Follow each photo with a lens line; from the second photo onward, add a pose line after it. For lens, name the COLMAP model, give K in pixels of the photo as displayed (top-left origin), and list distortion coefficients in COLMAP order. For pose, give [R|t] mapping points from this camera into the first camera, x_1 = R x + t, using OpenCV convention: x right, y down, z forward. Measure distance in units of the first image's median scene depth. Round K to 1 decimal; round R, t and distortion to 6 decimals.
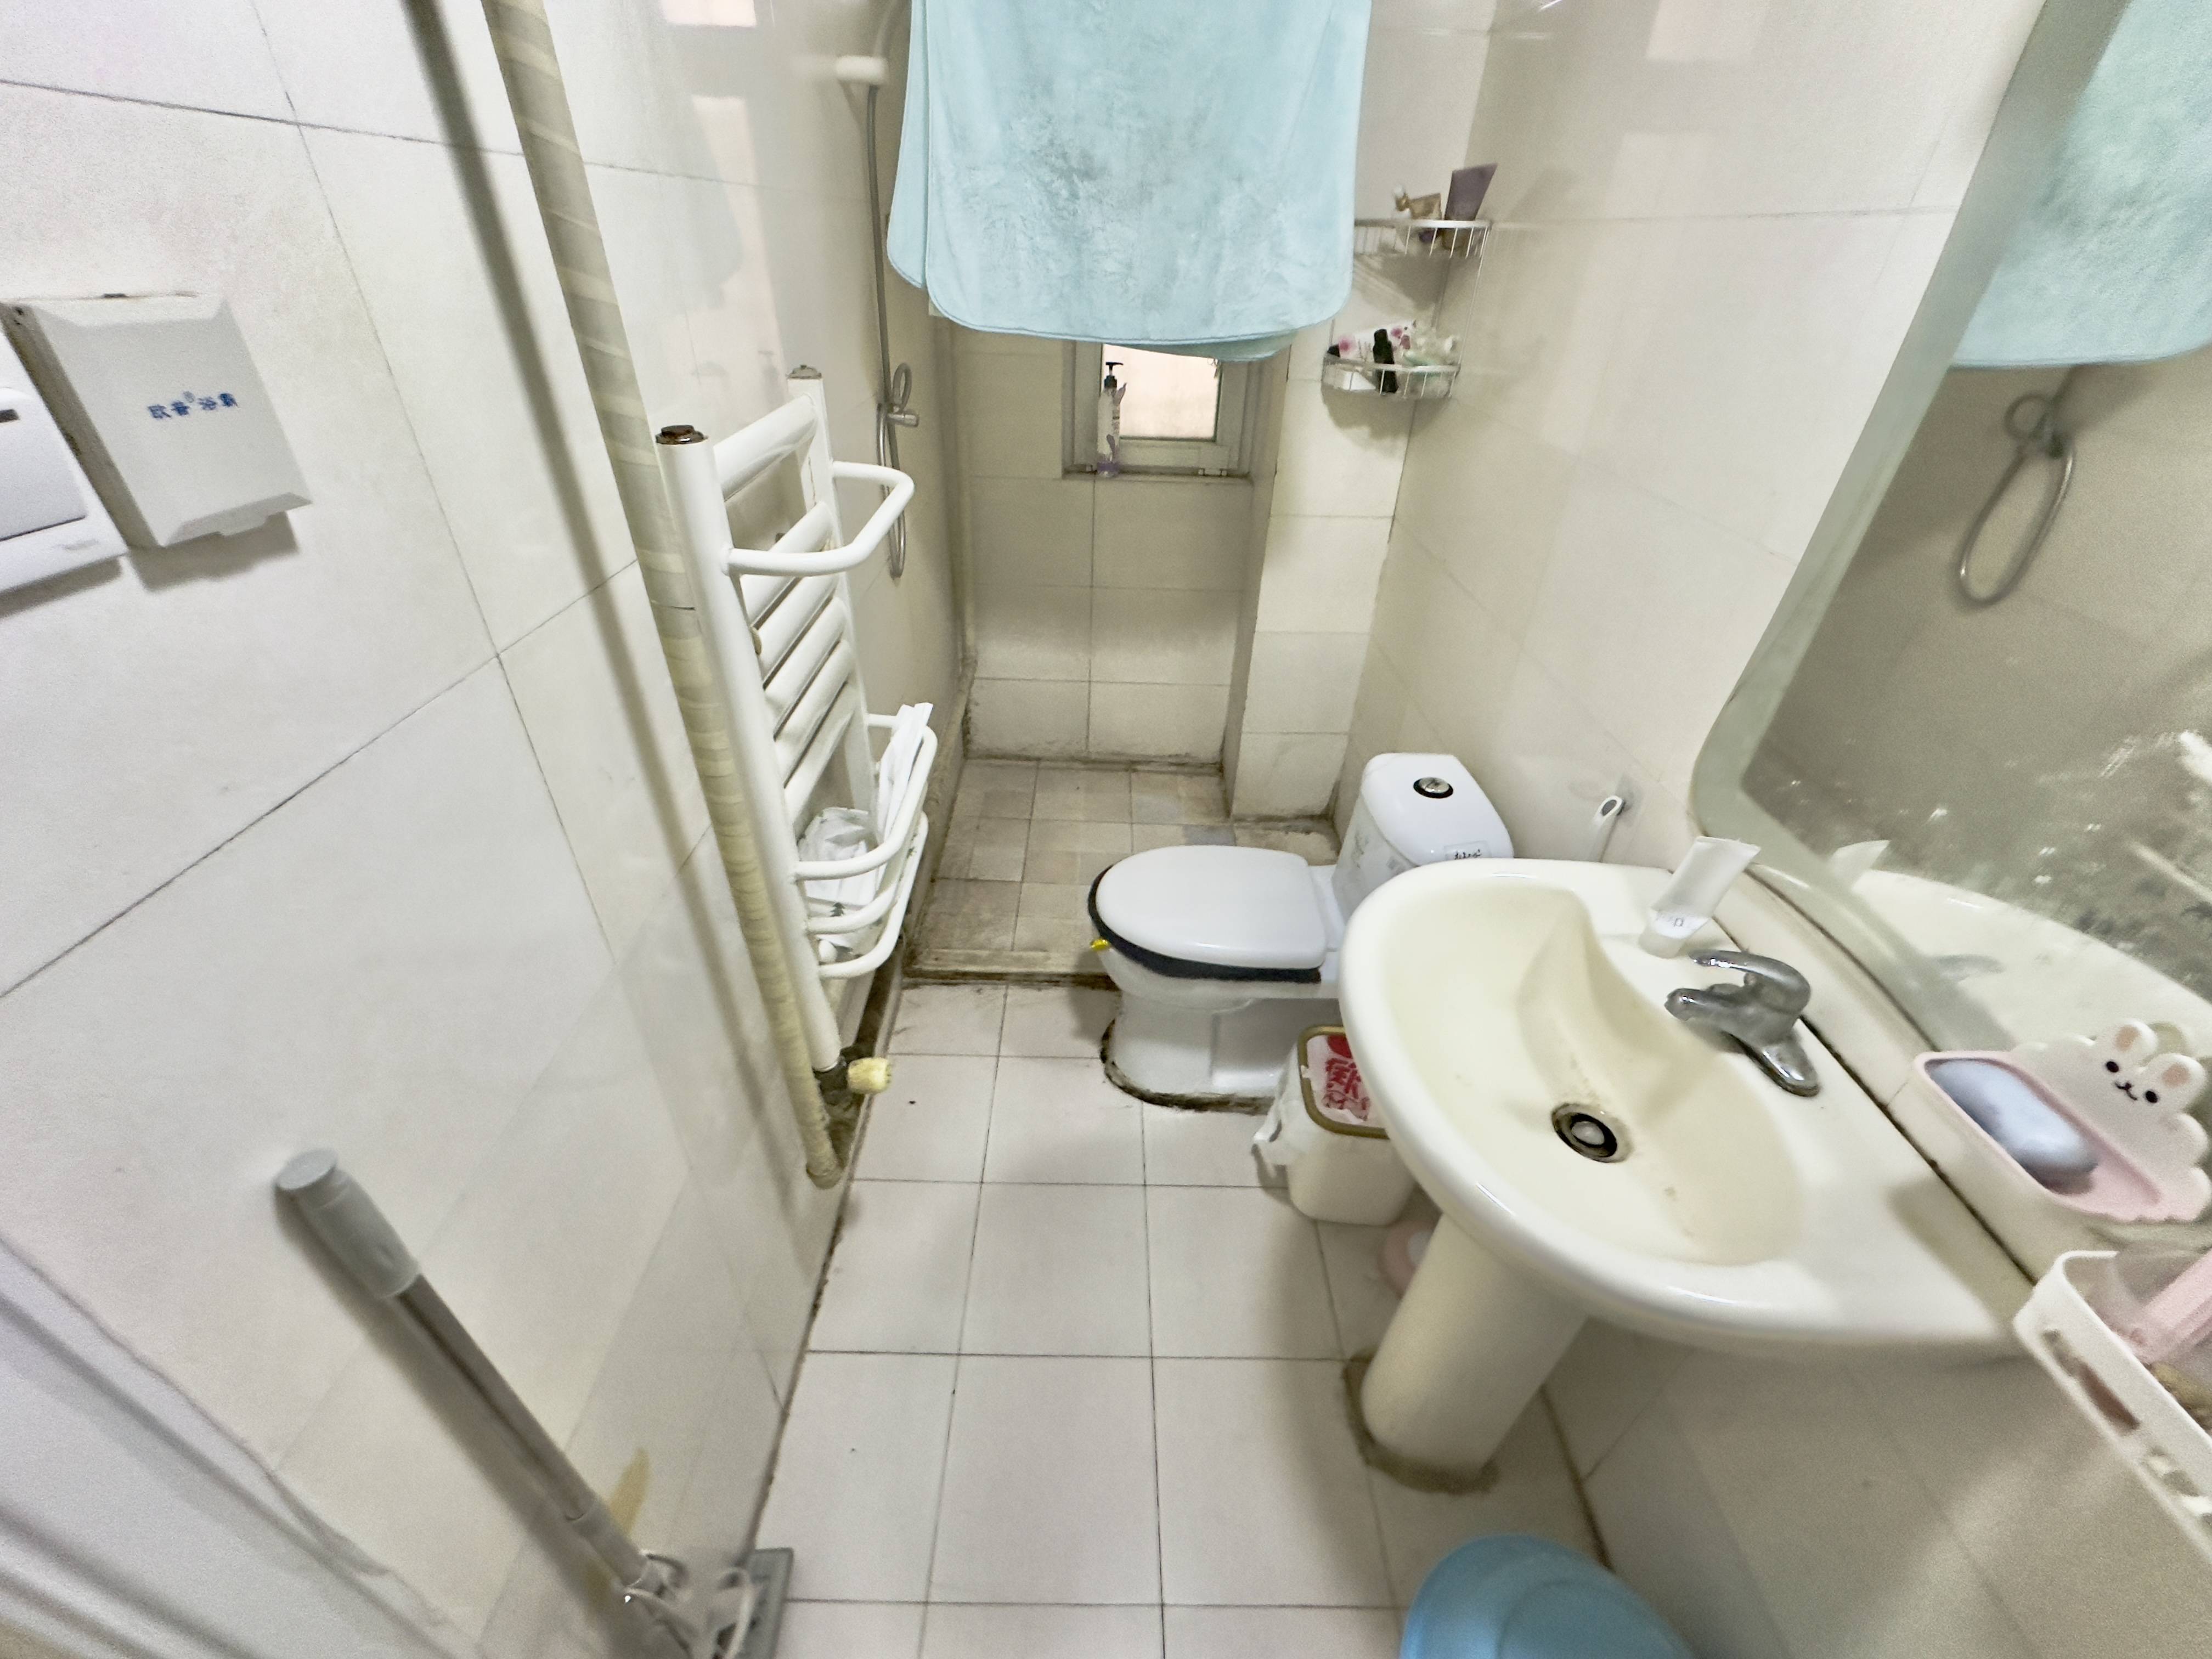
lens RADIAL K [[885.1, 0, 1100.1], [0, 885.1, 826.5], [0, 0, 1]] dist [-0.004633, 0.000594]
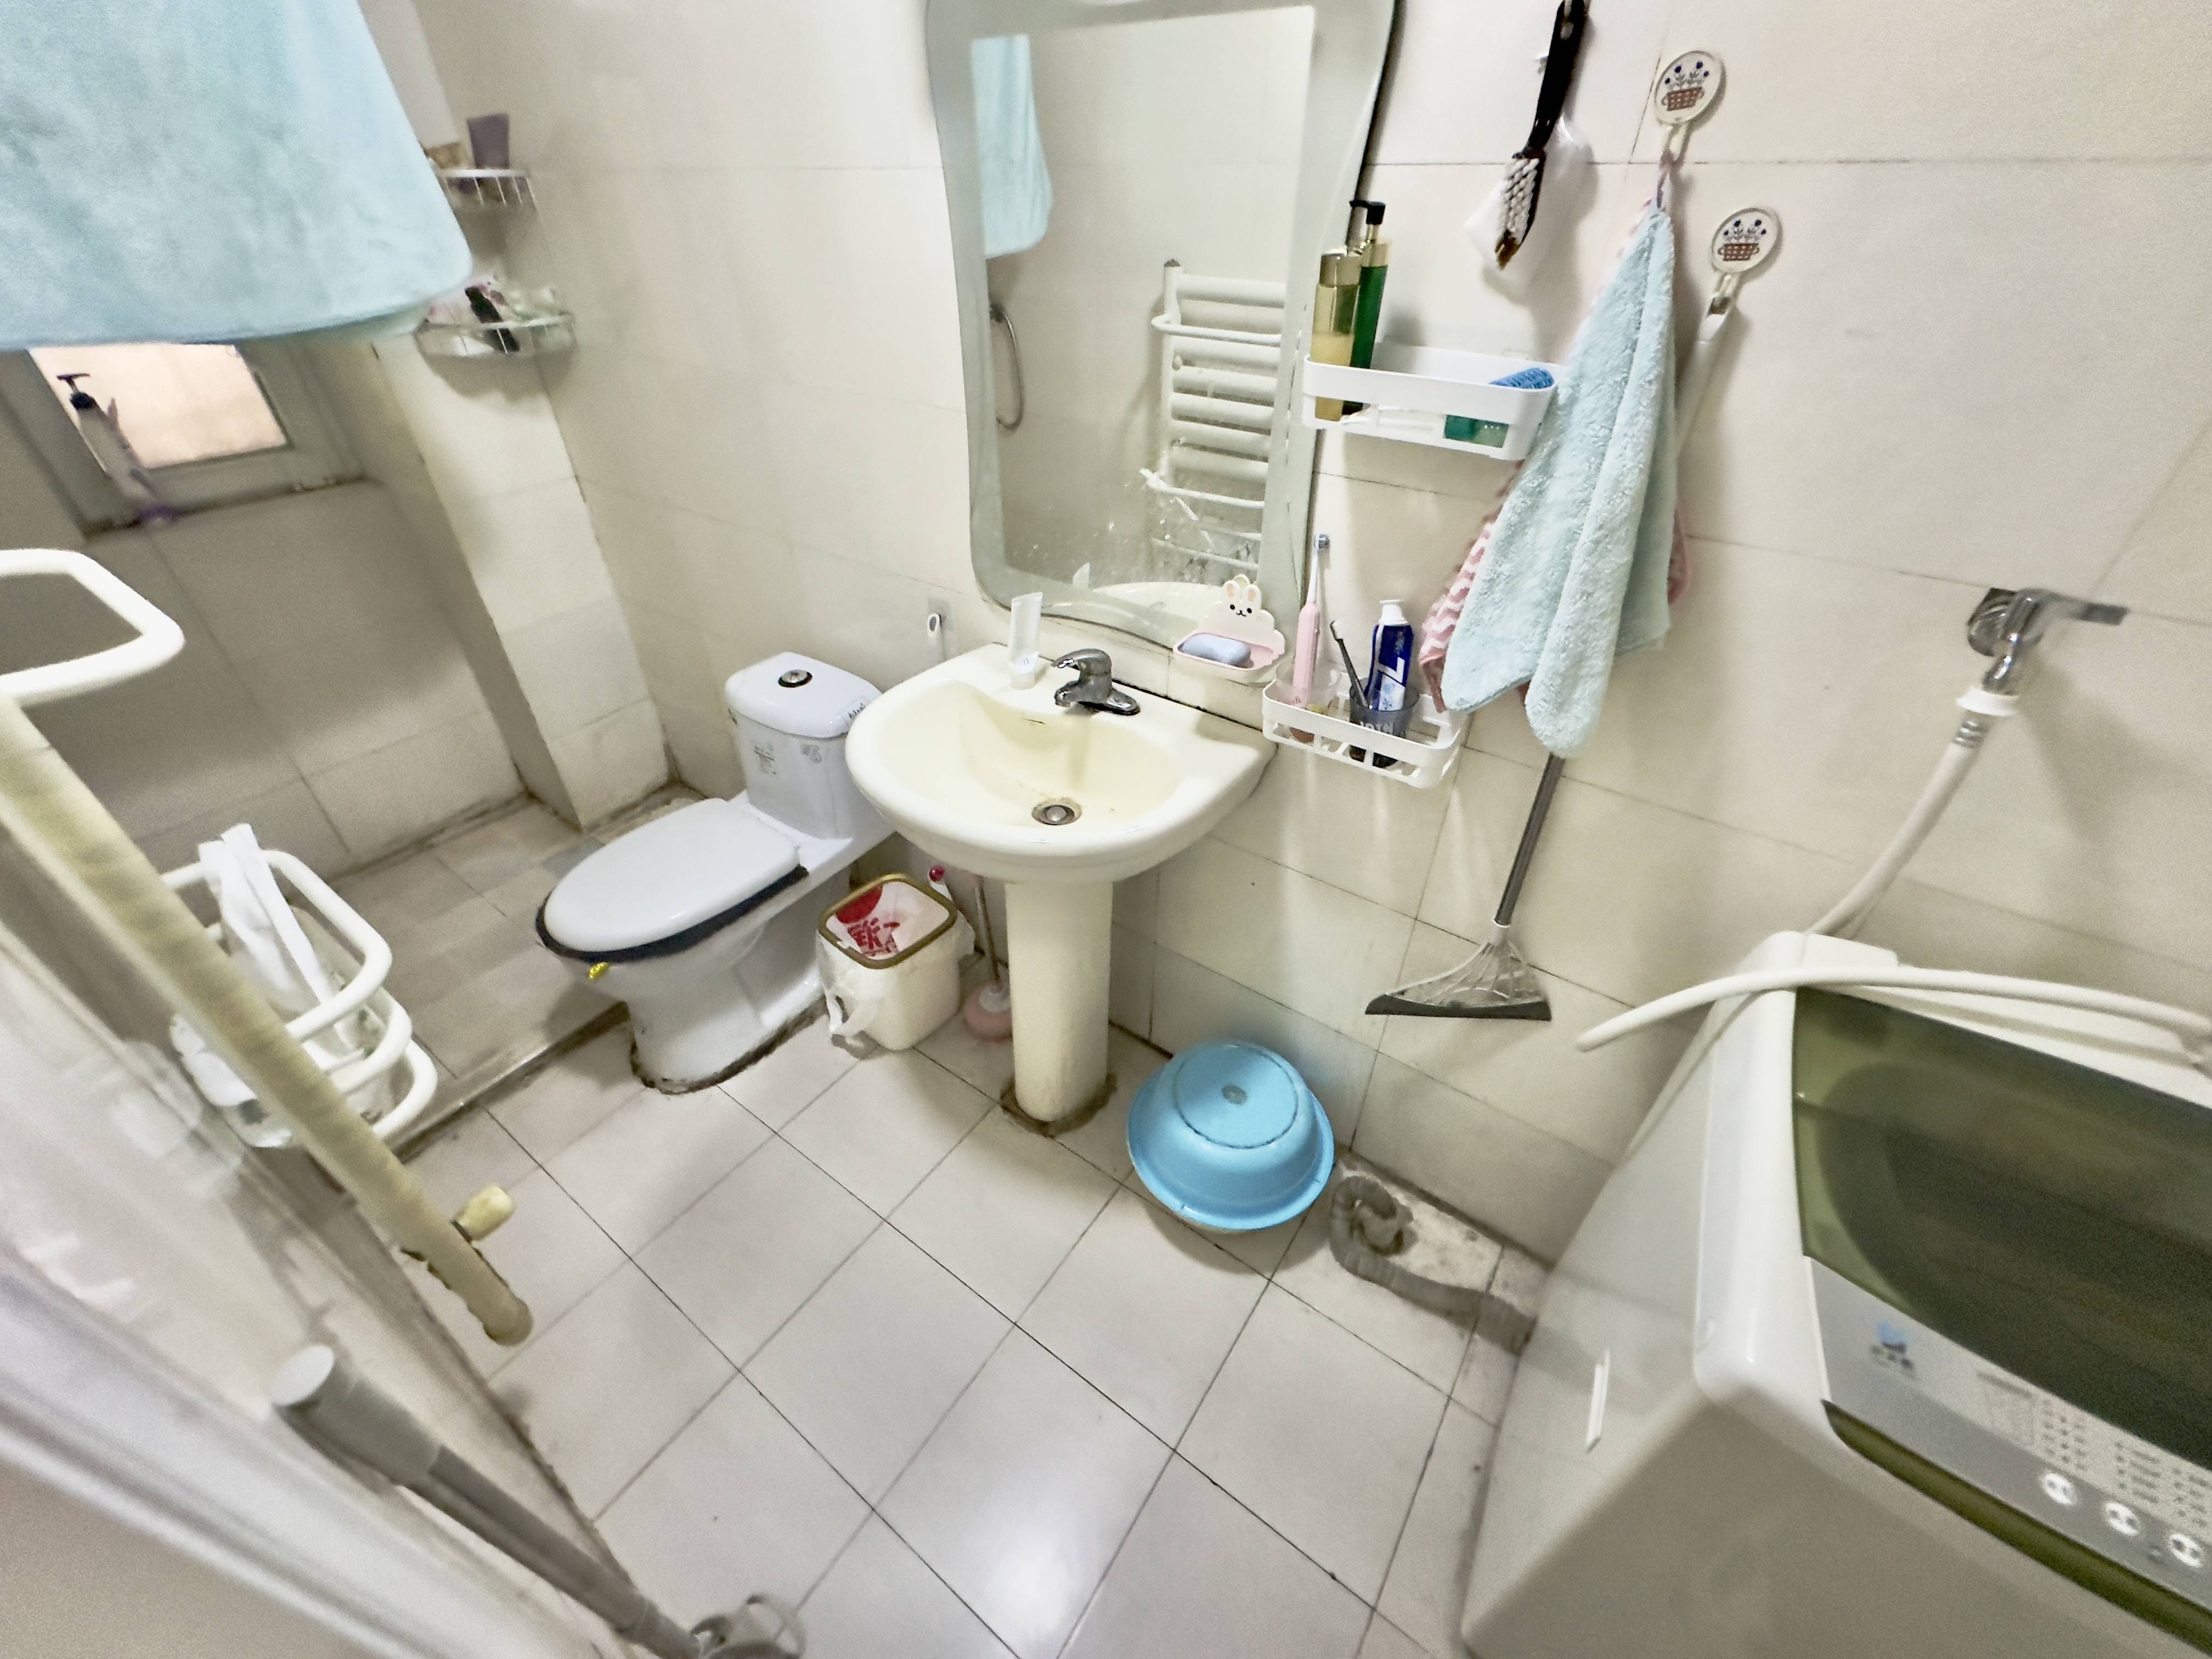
lens RADIAL K [[885.1, 0, 1106.3], [0, 885.1, 832.9], [0, 0, 1]] dist [-0.004633, 0.000594]
pose [[0.576856, -0.506665, 0.640724, -0.225611], [0.465997, 0.848348, 0.251302, 0.025439], [-0.670883, 0.153610, 0.725479, -0.078493]]
